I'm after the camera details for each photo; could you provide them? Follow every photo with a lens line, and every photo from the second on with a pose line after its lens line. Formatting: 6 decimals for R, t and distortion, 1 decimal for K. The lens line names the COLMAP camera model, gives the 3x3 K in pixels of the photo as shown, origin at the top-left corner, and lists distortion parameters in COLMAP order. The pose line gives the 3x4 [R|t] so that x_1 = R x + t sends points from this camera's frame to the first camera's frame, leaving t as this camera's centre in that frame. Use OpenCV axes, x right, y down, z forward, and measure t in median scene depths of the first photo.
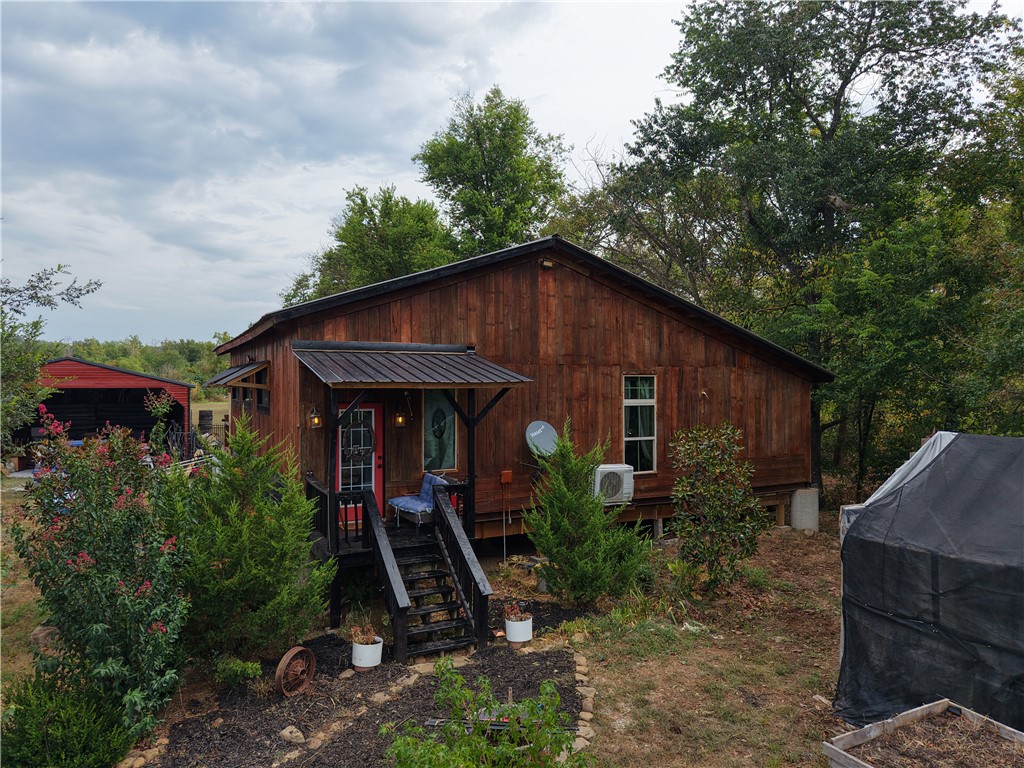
lens RADIAL K [[684.4, 0, 513.8], [0, 684.4, 381.3], [0, 0, 1]] dist [0.004329, -0.001494]
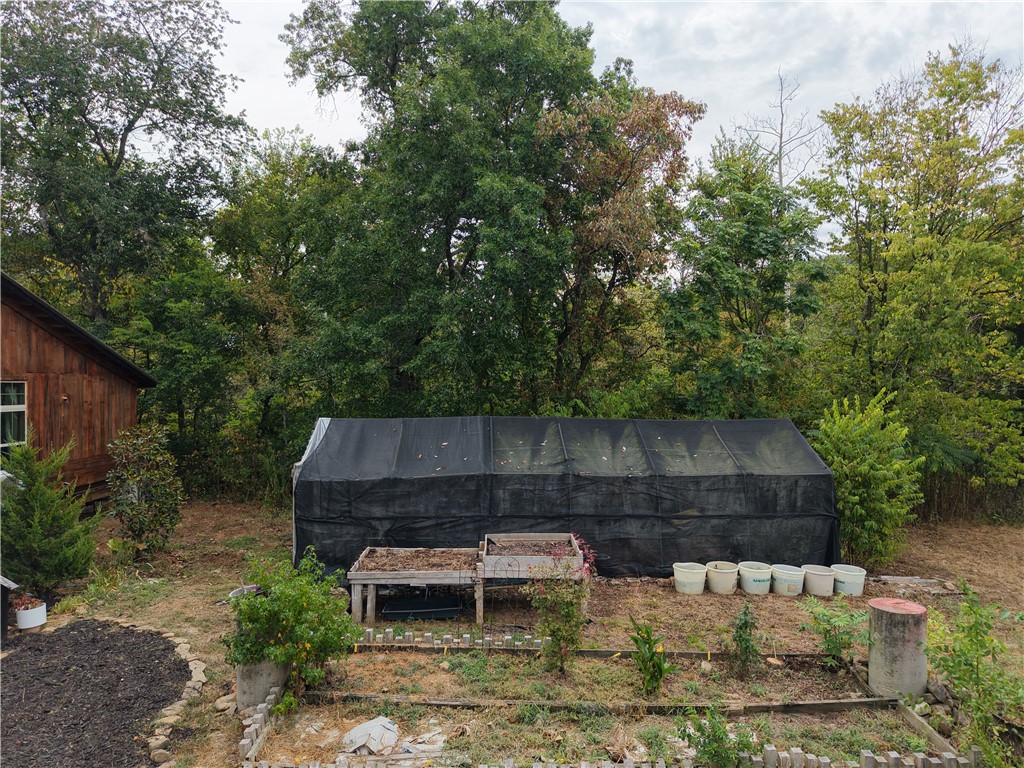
lens RADIAL K [[684.4, 0, 512.1], [0, 684.4, 385.3], [0, 0, 1]] dist [0.004329, -0.001494]
pose [[0.421557, 0.002921, 0.906797, -0.412509], [-0.005374, 0.999985, -0.000723, -0.006054], [-0.906786, -0.004568, 0.421567, -0.095186]]
